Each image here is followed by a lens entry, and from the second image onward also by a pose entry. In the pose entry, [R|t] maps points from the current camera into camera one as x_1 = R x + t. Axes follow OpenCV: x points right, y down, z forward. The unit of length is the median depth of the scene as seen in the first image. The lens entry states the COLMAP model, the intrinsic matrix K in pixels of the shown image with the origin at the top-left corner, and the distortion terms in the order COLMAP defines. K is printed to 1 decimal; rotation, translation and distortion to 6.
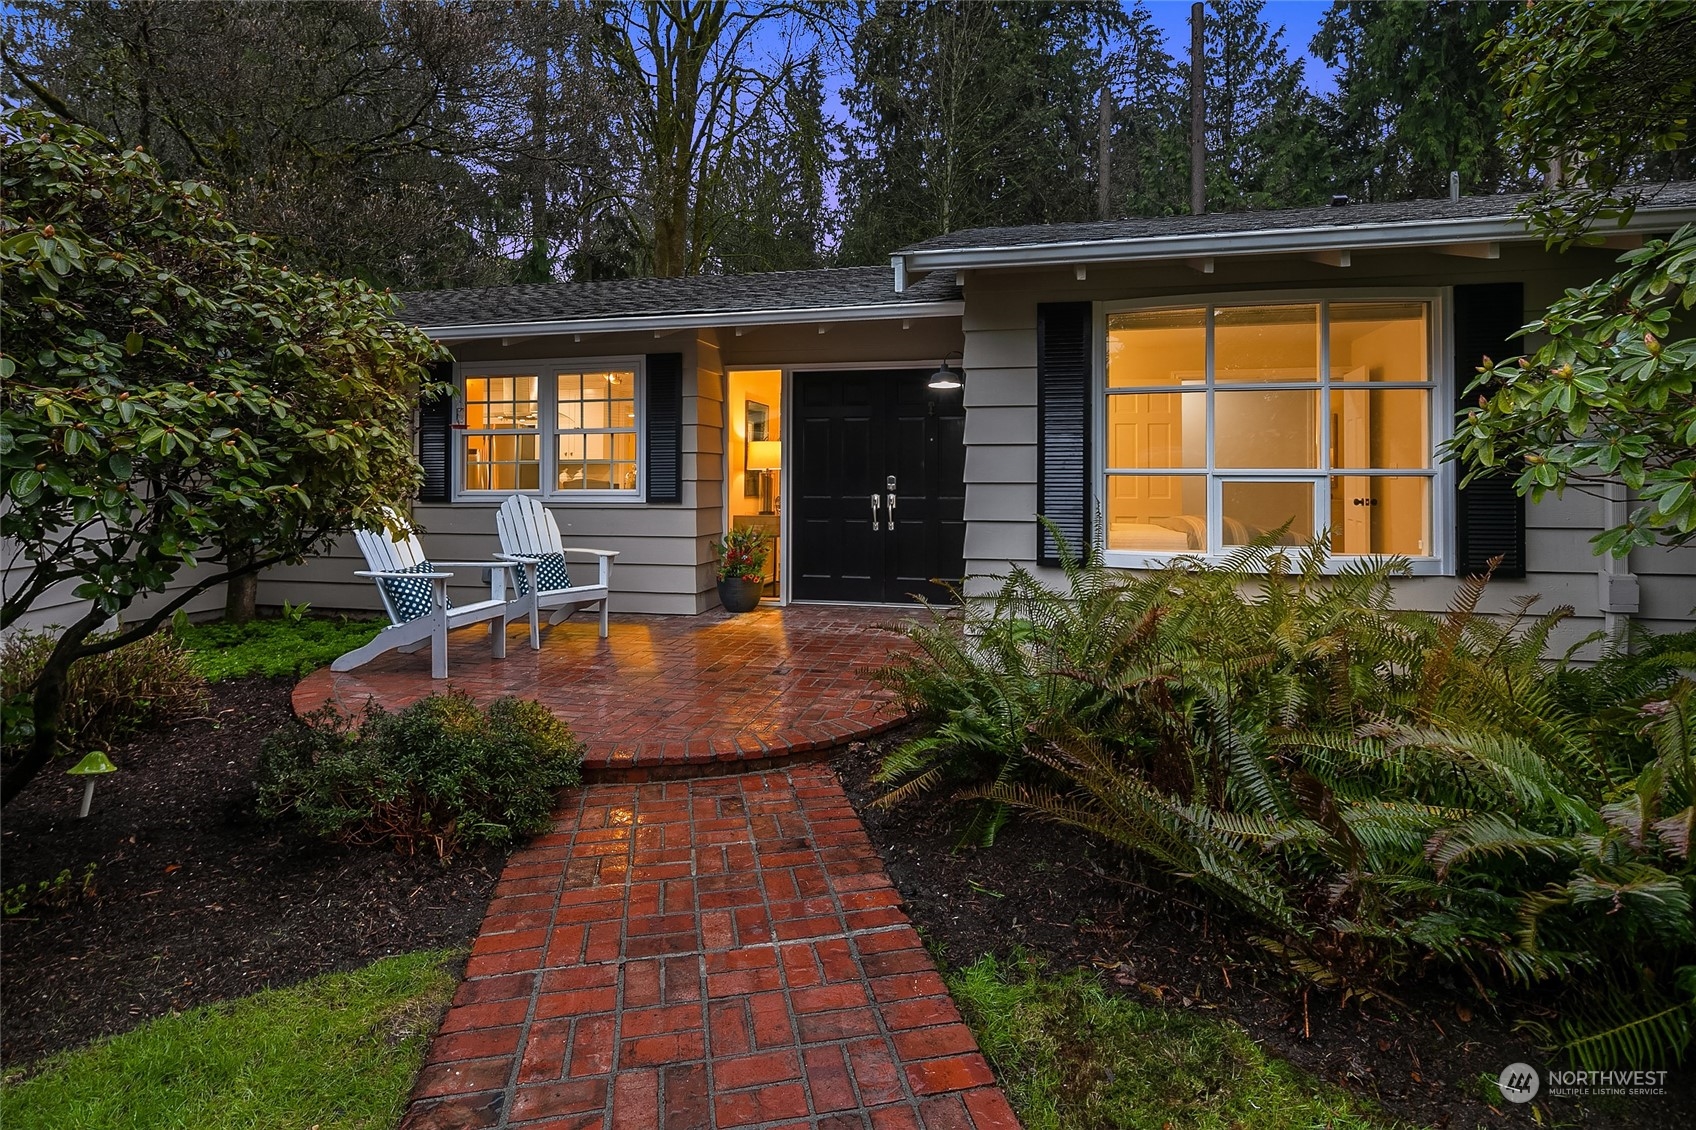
lens RADIAL K [[829.8, 0, 866.9], [0, 829.8, 466.8], [0, 0, 1]] dist [0.004135, 0.000615]
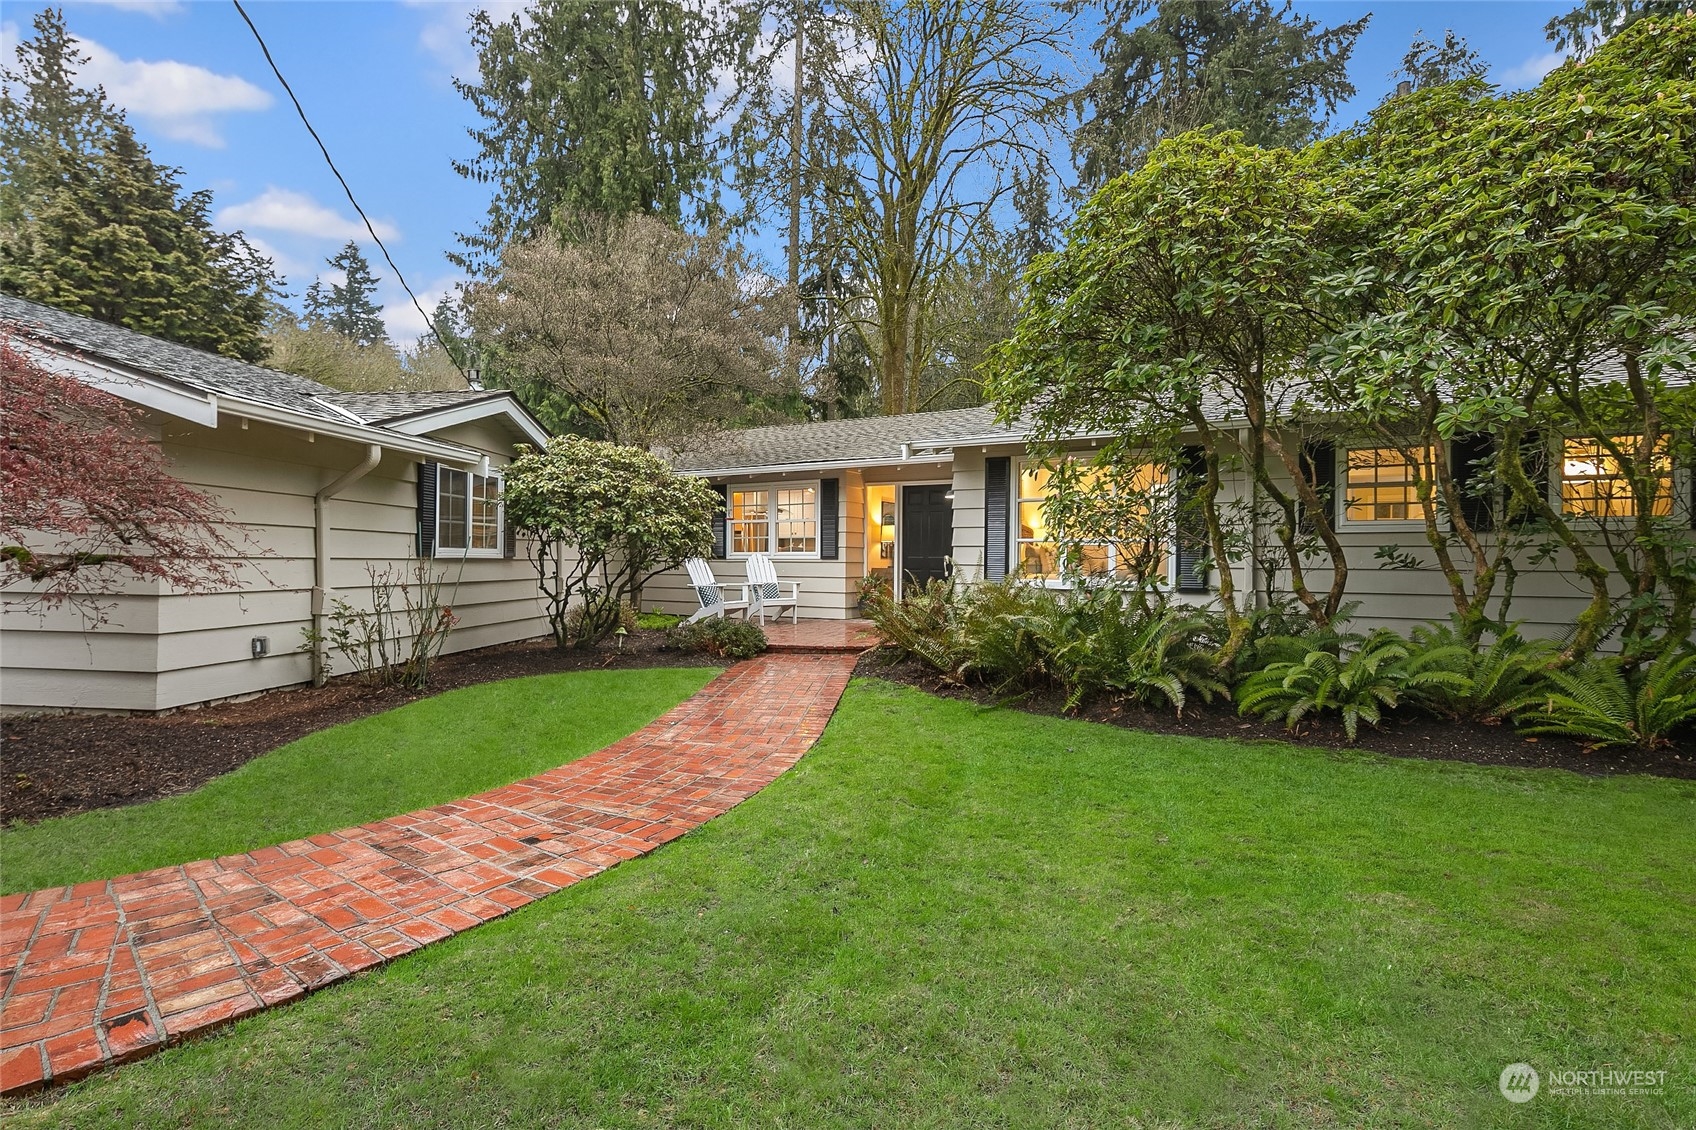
lens RADIAL K [[829.8, 0, 847.7], [0, 829.8, 560.0], [0, 0, 1]] dist [0.004135, 0.000615]
pose [[0.948299, 0.007525, -0.317289, 0.346023], [-0.002915, 0.999883, 0.015002, 0.015699], [0.317365, -0.013301, 0.948210, -0.674599]]
